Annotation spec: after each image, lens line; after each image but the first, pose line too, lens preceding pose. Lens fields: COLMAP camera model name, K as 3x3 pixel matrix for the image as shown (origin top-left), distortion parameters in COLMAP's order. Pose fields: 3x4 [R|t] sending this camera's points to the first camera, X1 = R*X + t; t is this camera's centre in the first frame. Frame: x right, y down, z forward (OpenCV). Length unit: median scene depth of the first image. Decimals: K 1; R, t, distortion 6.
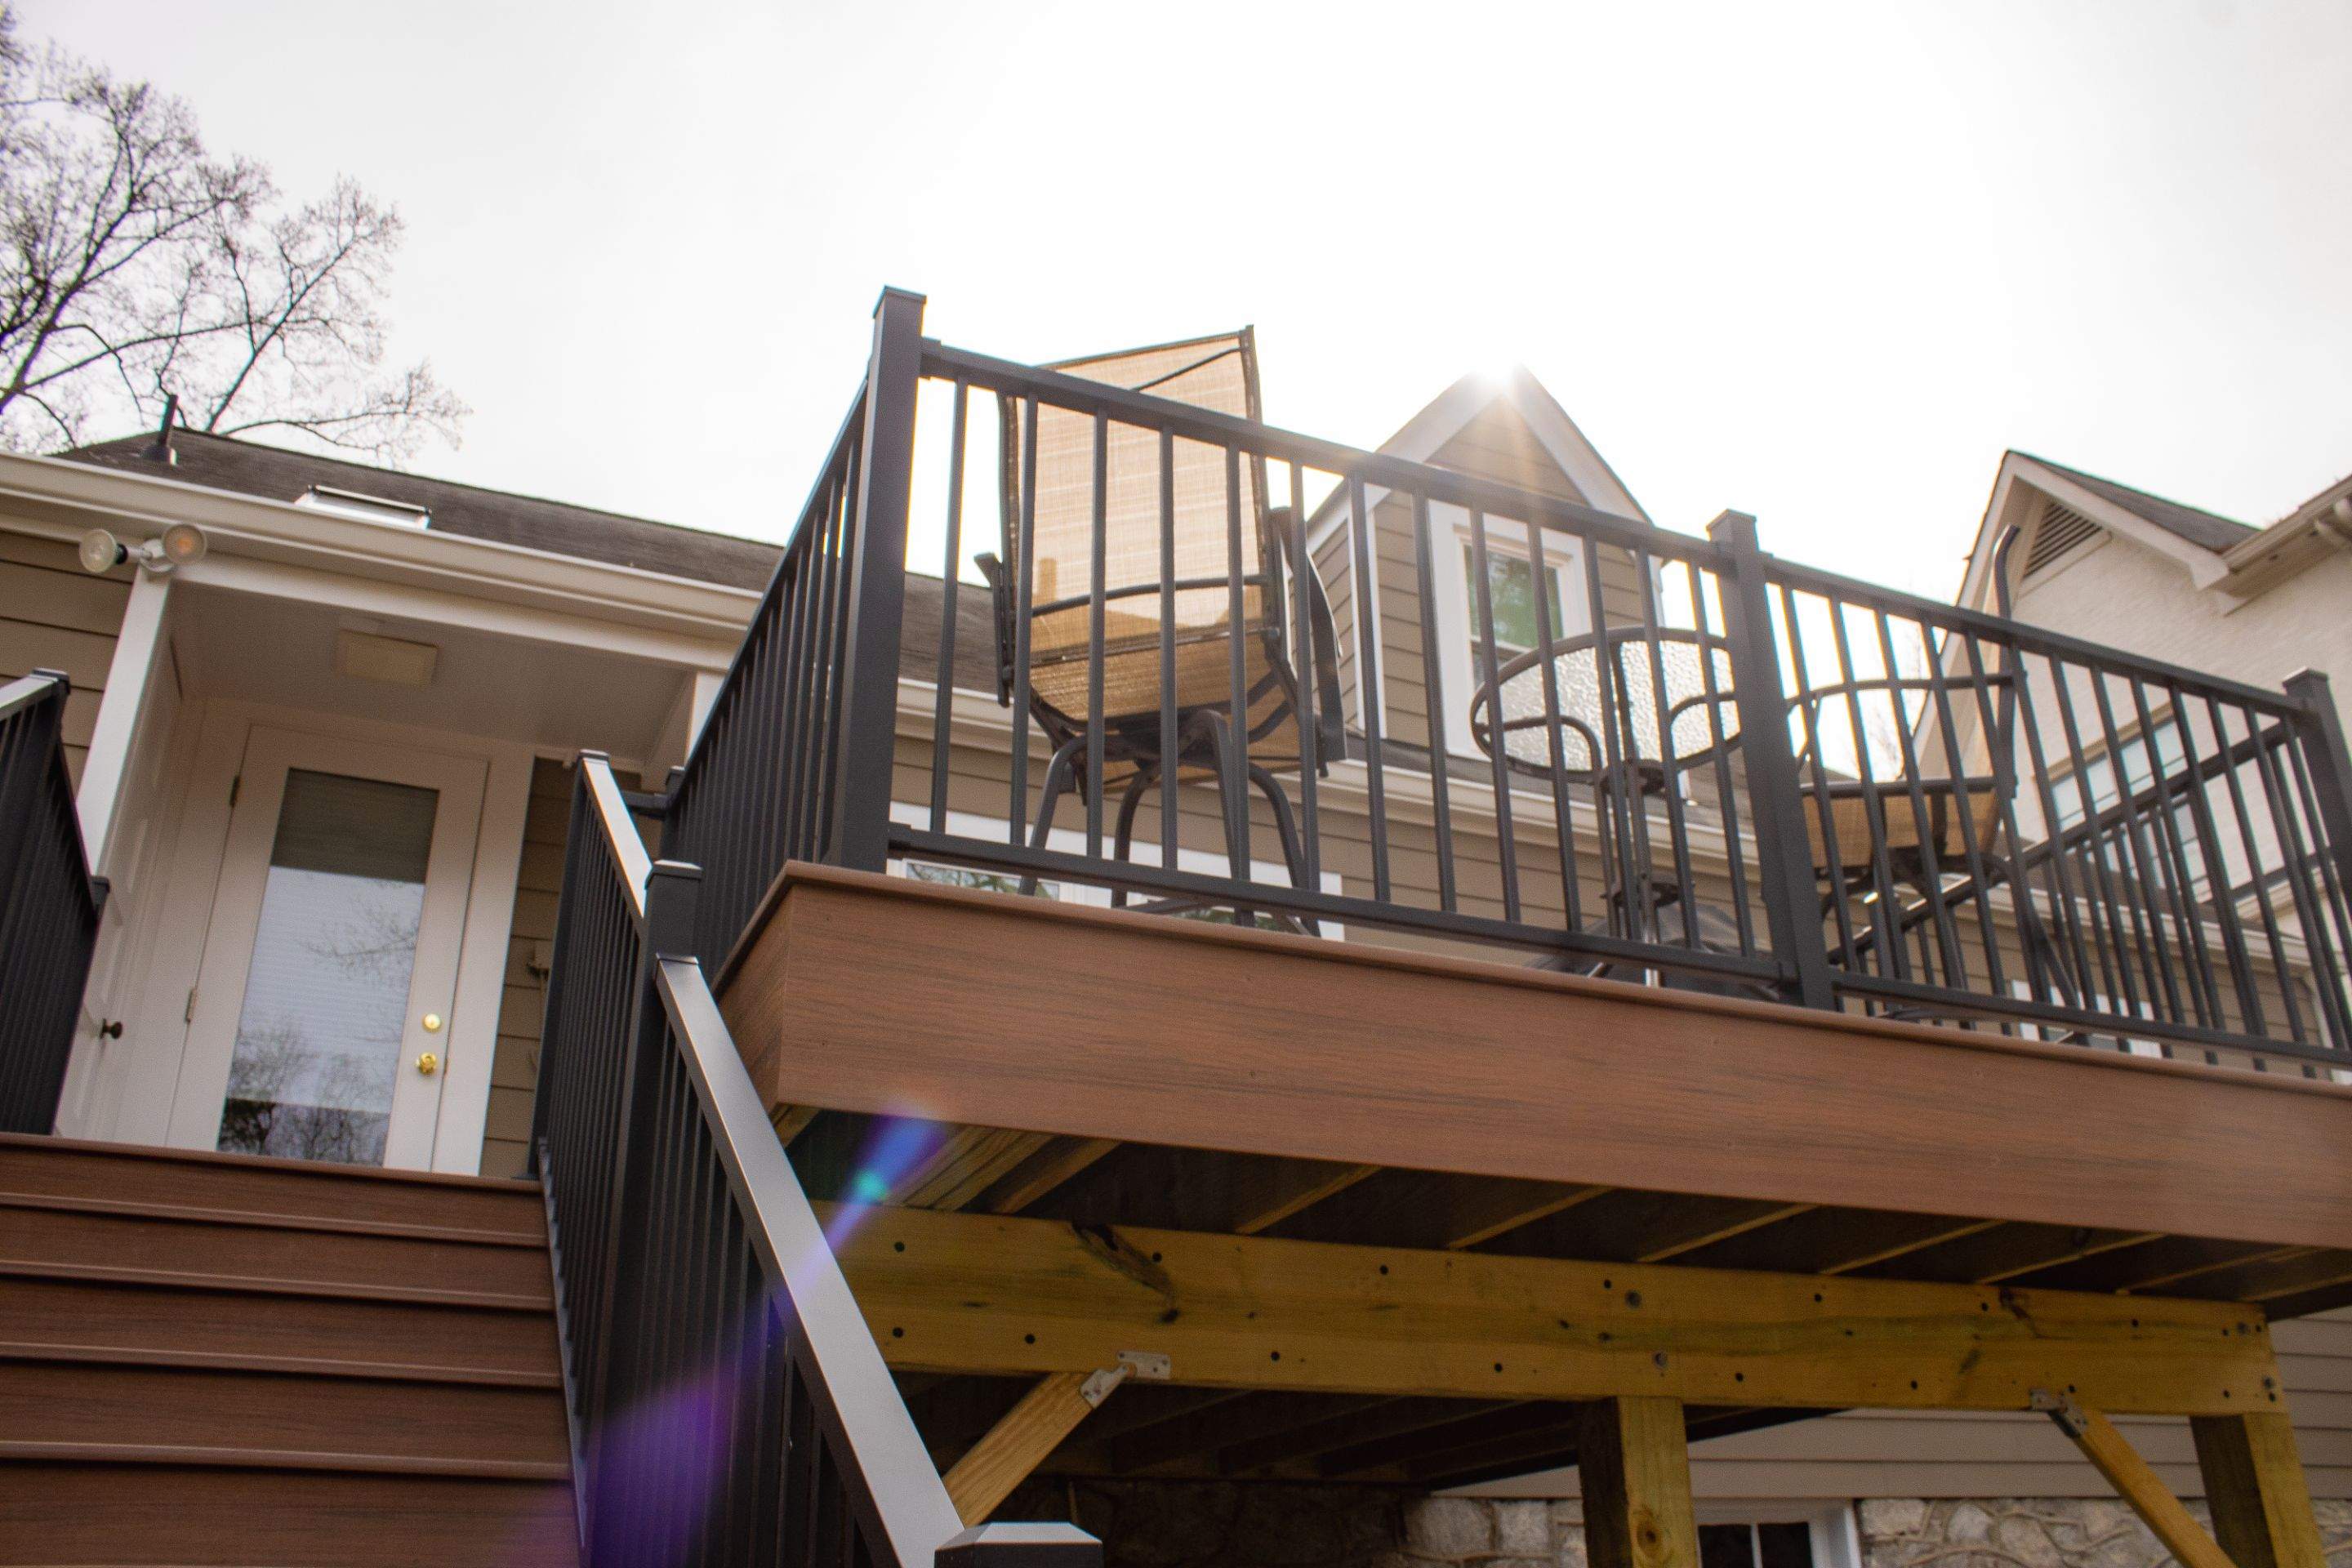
lens RADIAL K [[1961.1, 0, 1181.7], [0, 1961.1, 768.0], [0, 0, 1]] dist [-0.152995, 0.130228]
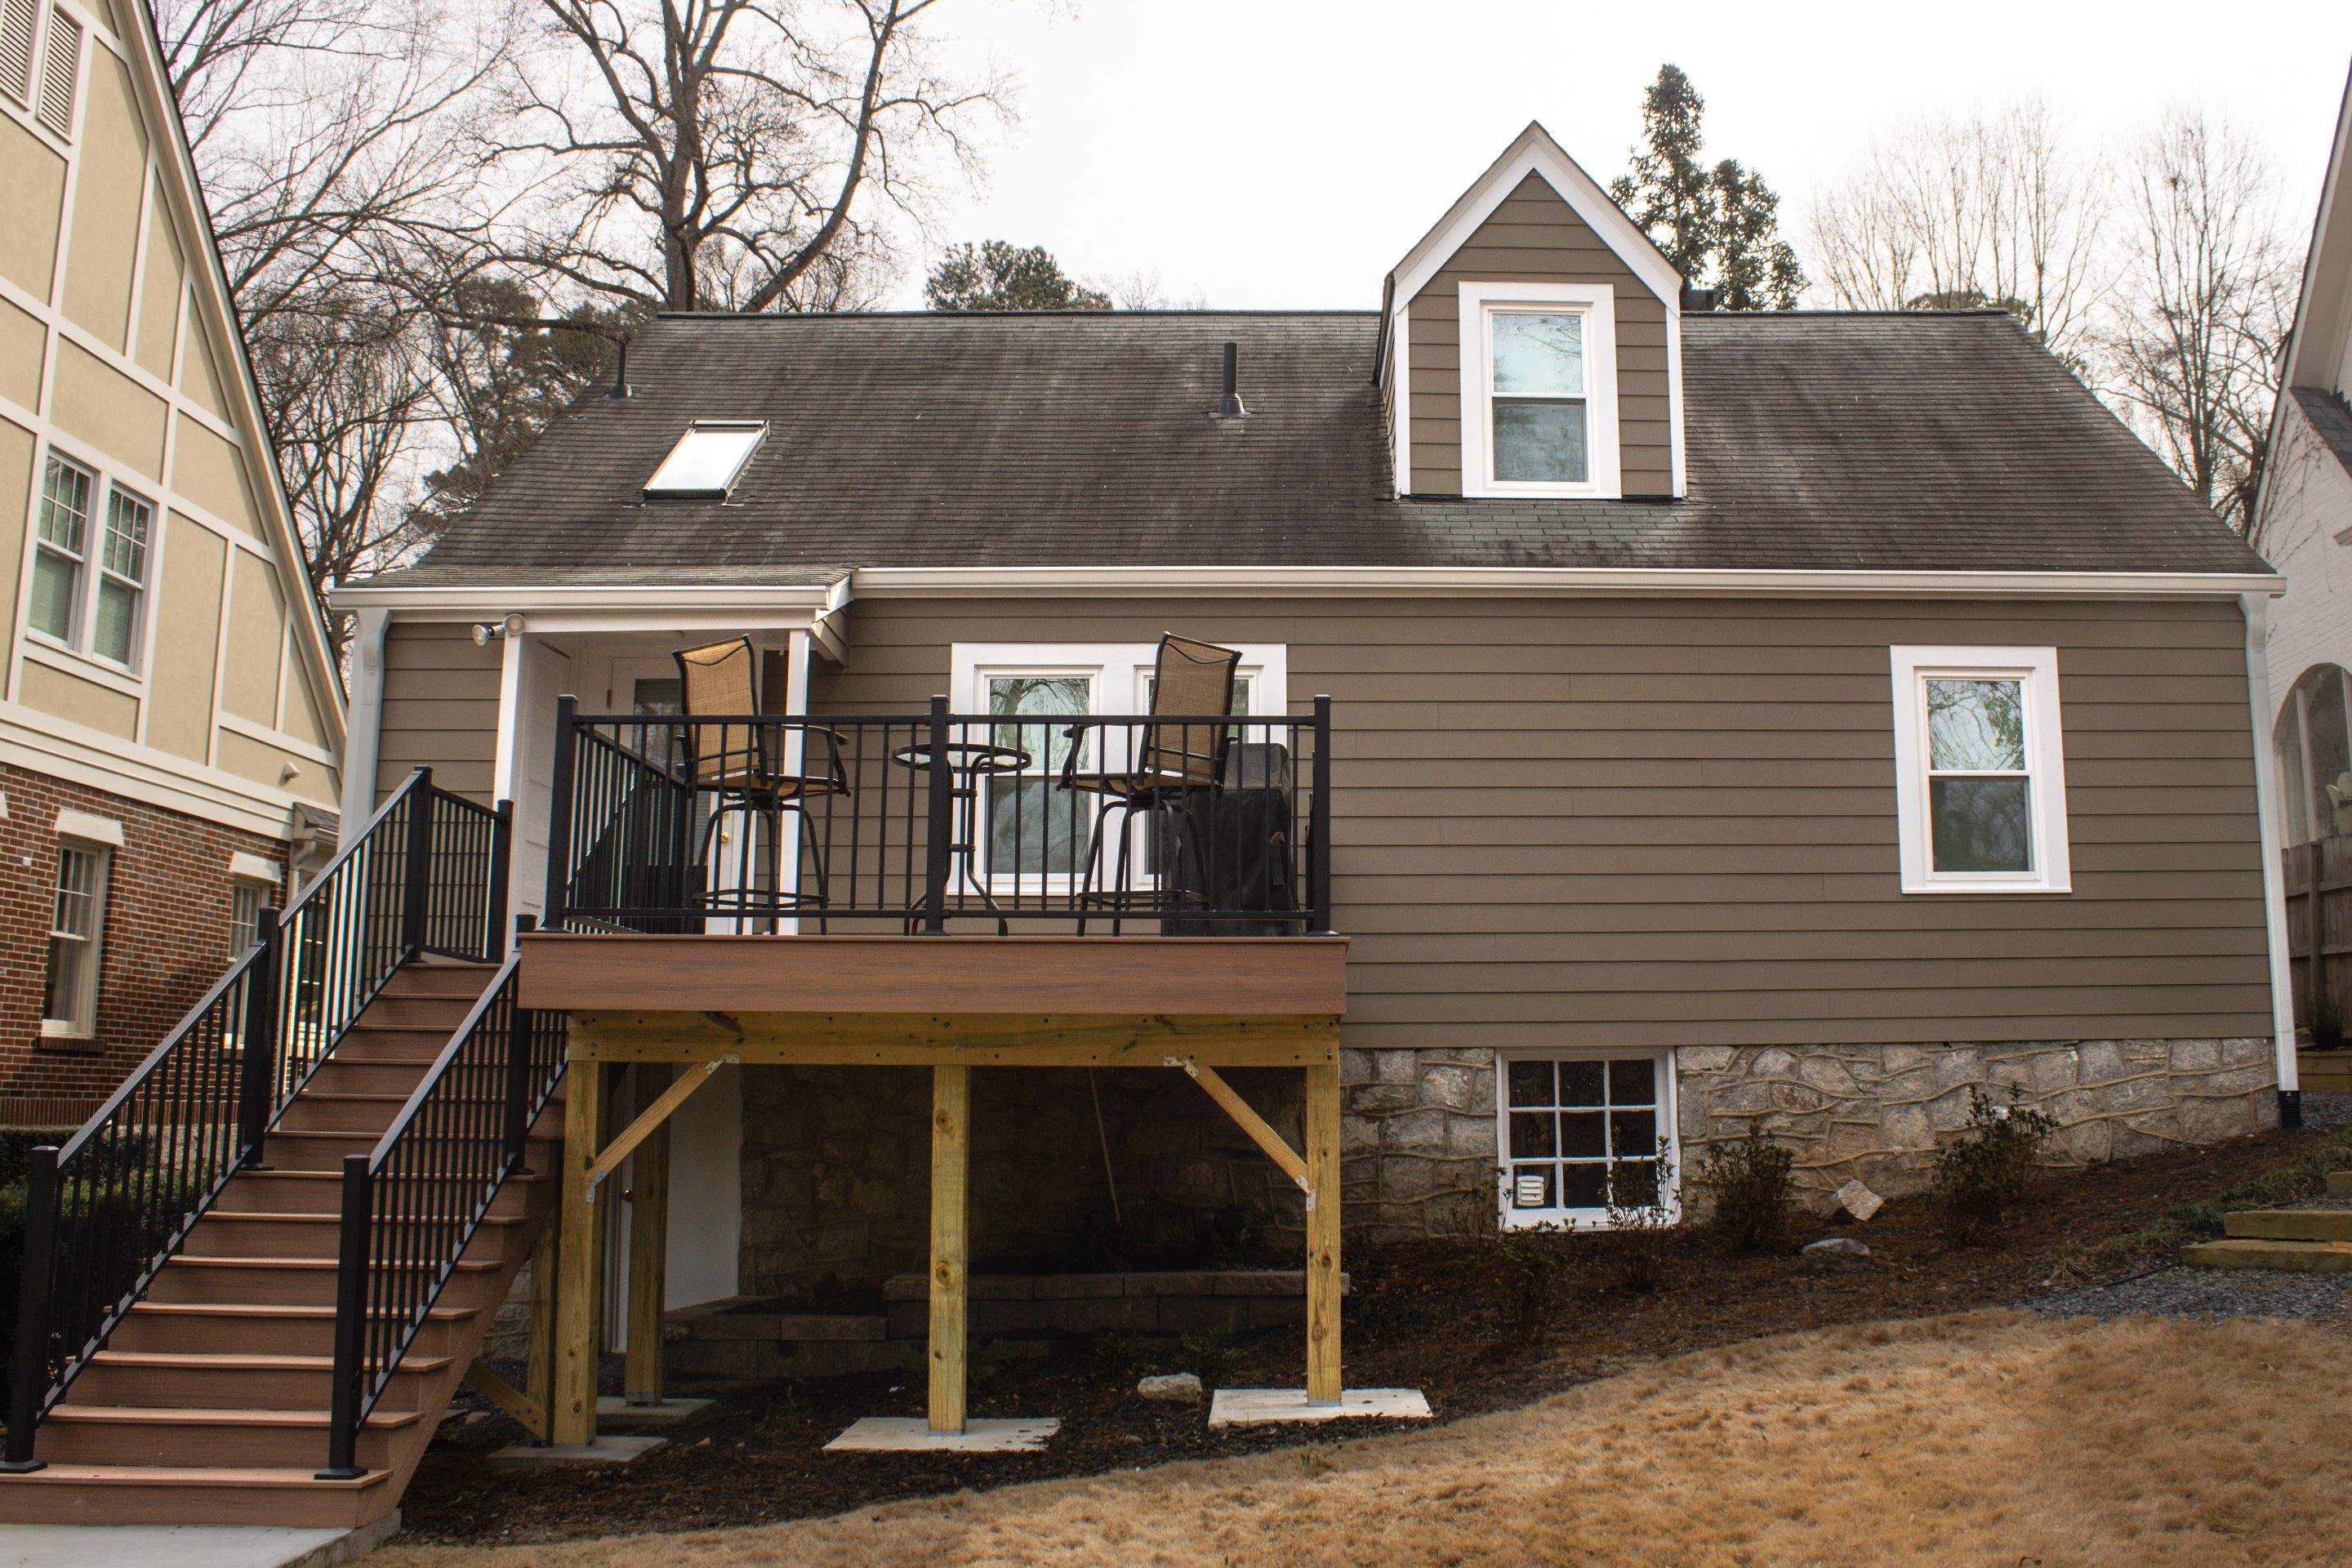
lens RADIAL K [[2126.6, 0, 1236.0], [0, 2126.6, 716.6], [0, 0, 1]] dist [-0.112728, 0.082699]
pose [[0.911974, -0.059639, -0.405890, 1.875060], [0.164405, 0.959586, 0.228398, -0.723702], [0.375865, -0.275024, 0.884922, -1.249021]]
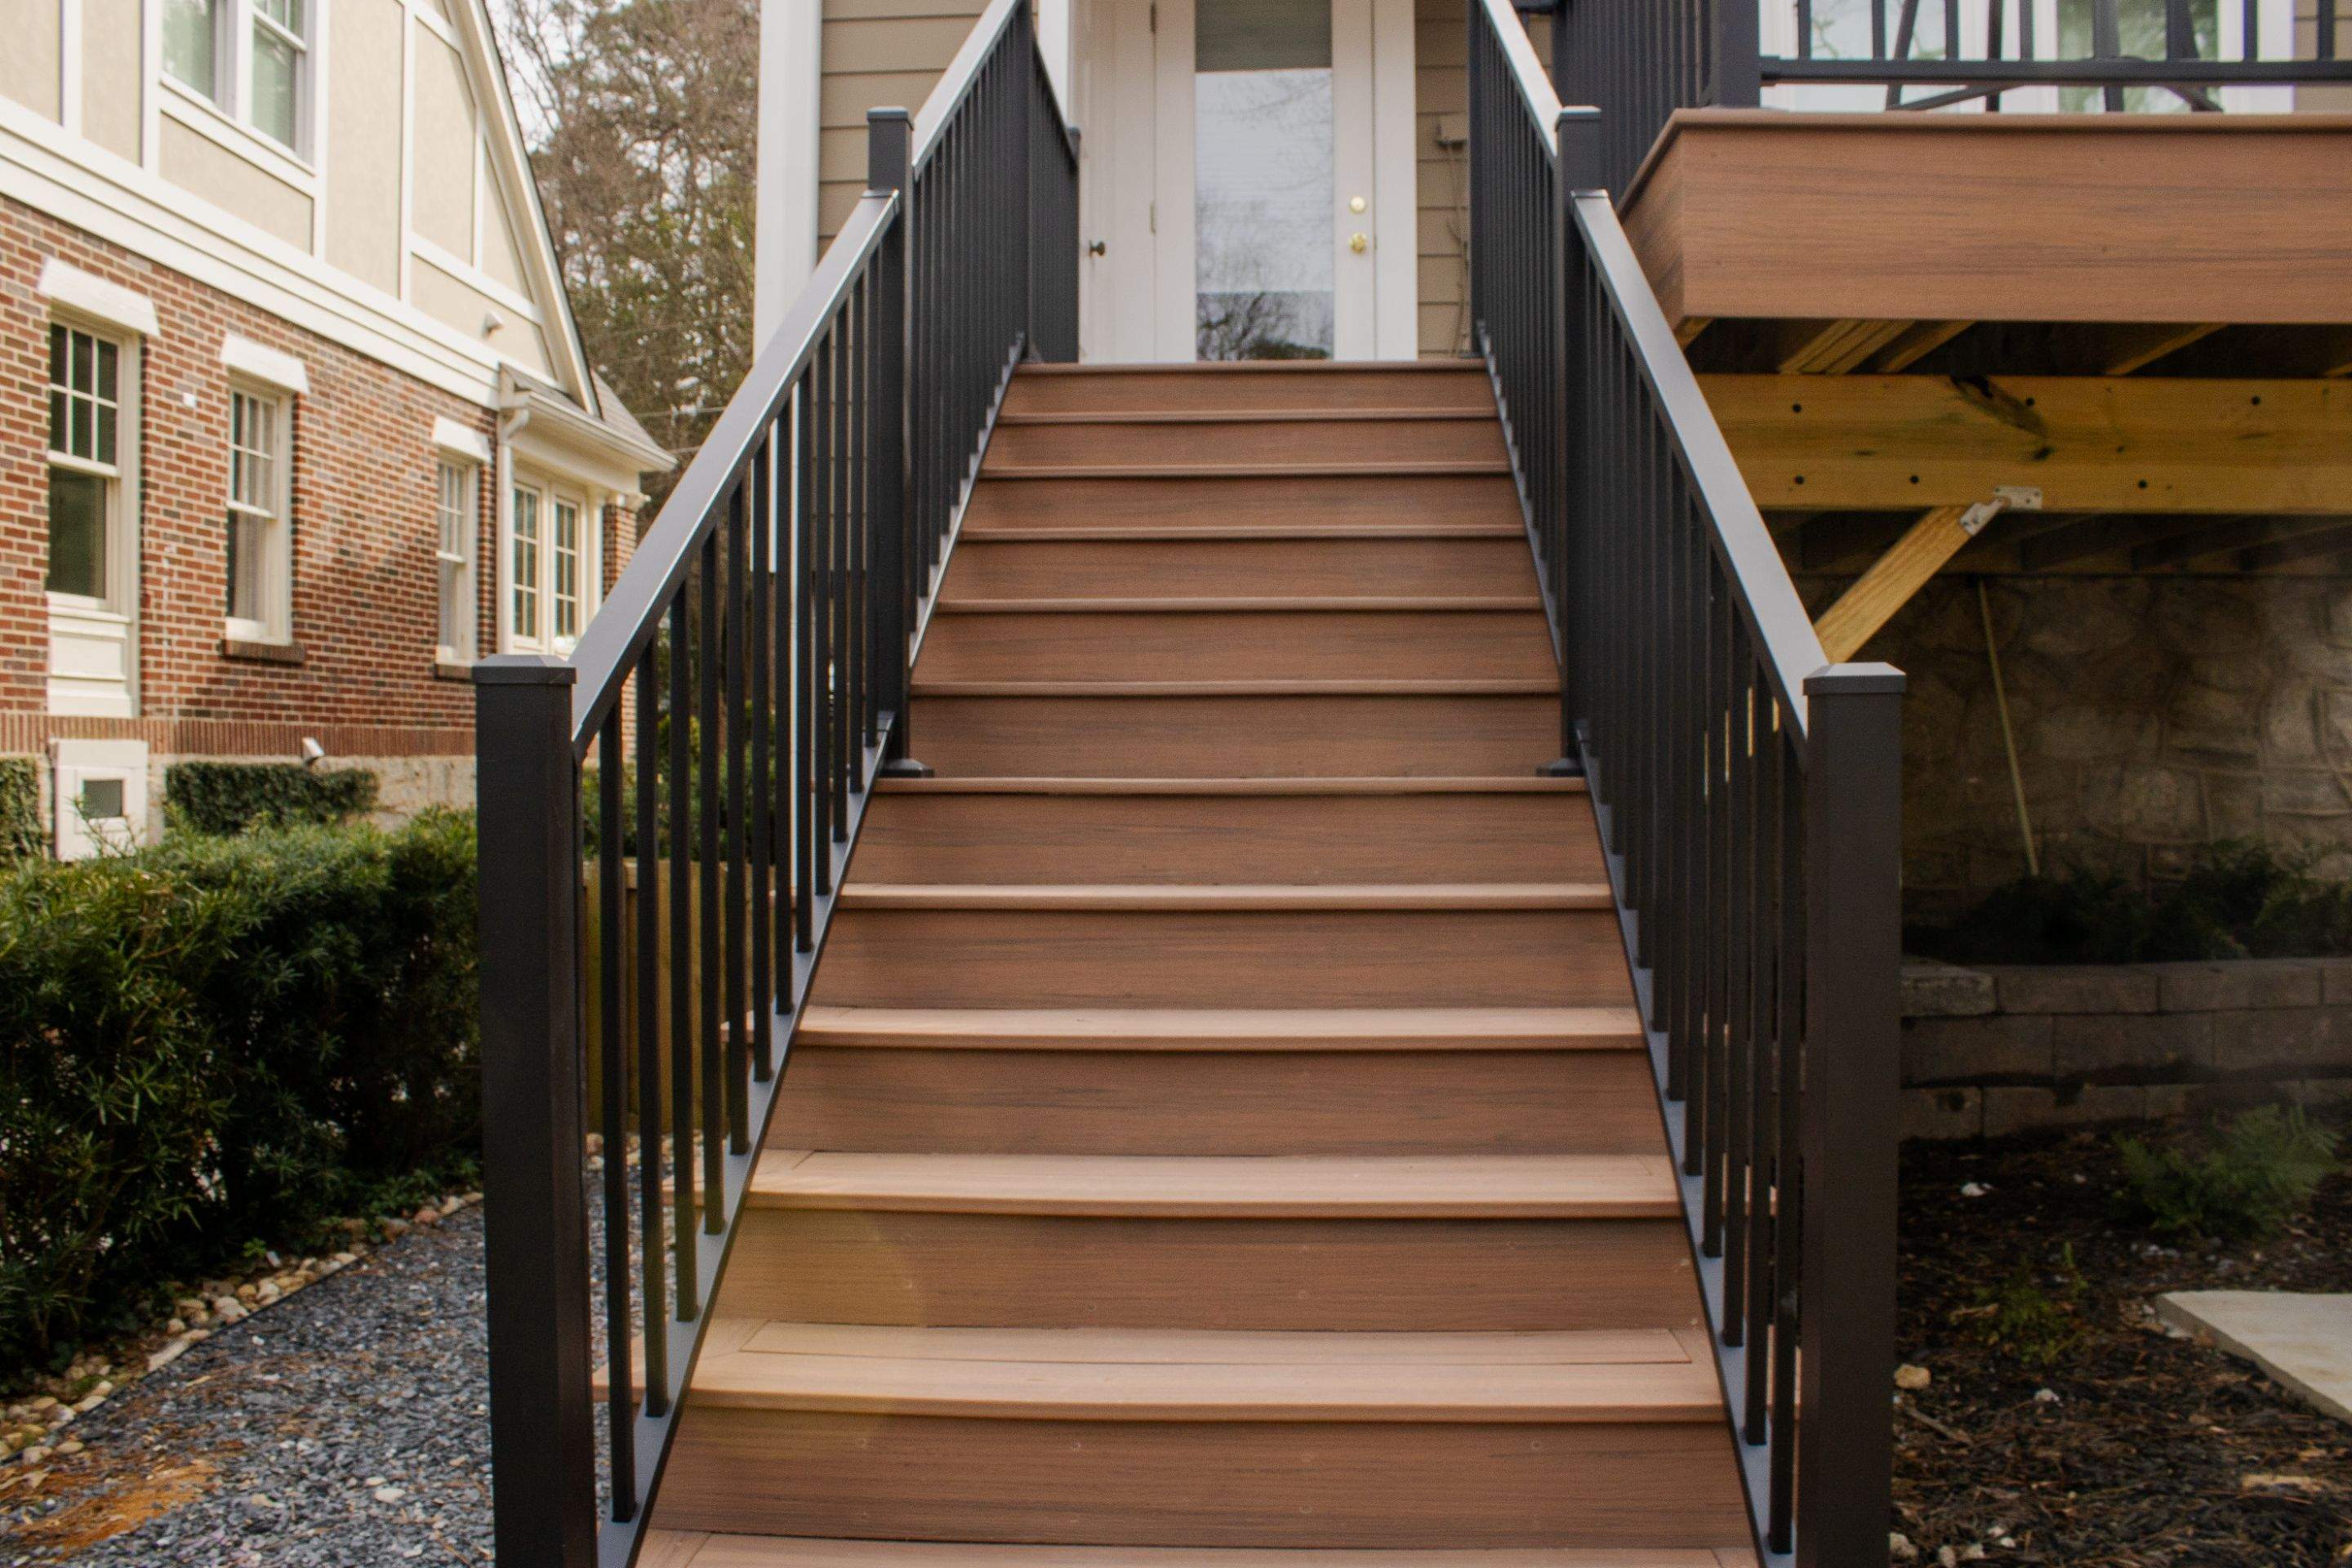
lens RADIAL K [[1961.1, 0, 1165.4], [0, 1961.1, 781.1], [0, 0, 1]] dist [-0.152995, 0.130228]
pose [[0.892241, 0.018646, -0.451174, 0.039924], [0.184344, 0.897056, 0.401631, -0.082646], [0.412217, -0.441523, 0.796954, -0.174232]]
